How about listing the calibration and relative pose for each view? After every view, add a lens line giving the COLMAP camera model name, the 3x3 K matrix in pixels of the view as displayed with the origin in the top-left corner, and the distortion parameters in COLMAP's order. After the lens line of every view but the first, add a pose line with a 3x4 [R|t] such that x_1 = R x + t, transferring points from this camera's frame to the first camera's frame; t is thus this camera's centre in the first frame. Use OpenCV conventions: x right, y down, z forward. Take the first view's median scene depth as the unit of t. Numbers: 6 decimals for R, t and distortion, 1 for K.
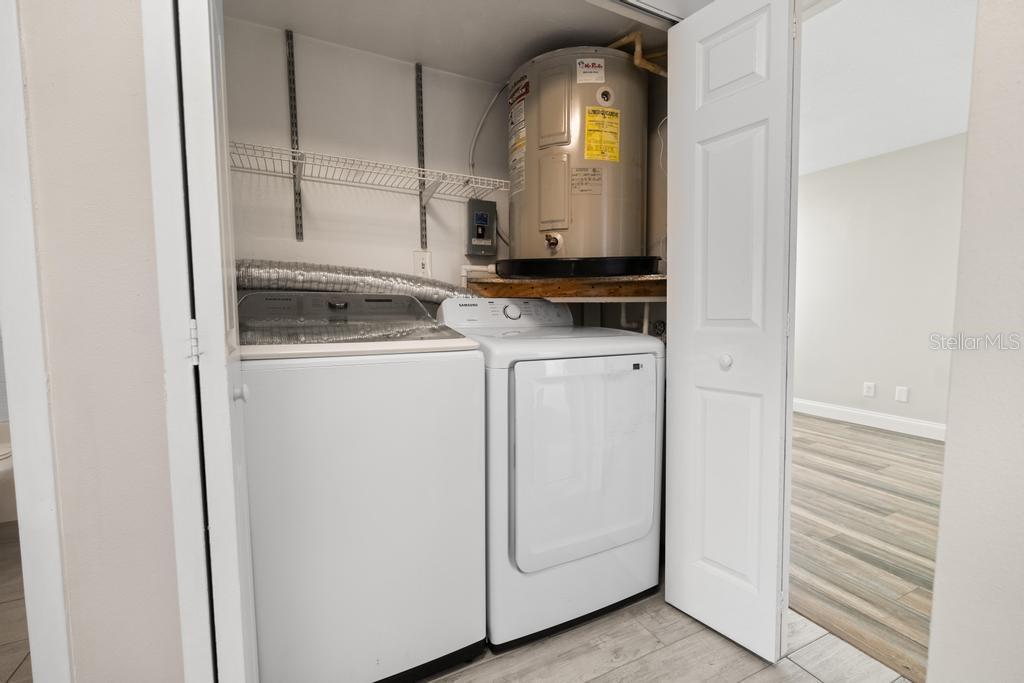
lens RADIAL K [[447.2, 0, 512.5], [0, 447.2, 342.6], [0, 0, 1]] dist [-0.003326, 0.000583]
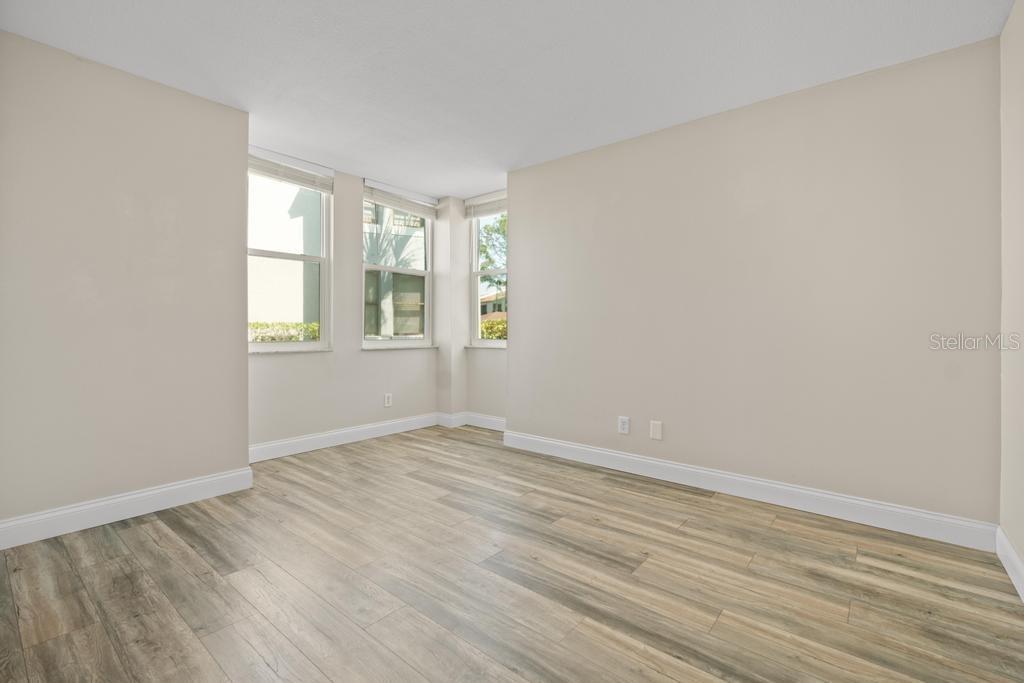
lens RADIAL K [[456.0, 0, 511.3], [0, 456.0, 324.5], [0, 0, 1]] dist [-0.003186, 0.000053]
pose [[0.914805, 0.009554, 0.403782, 0.389931], [0.022794, 0.996906, -0.075229, -0.023357], [-0.403252, 0.078023, 0.911757, 0.445052]]
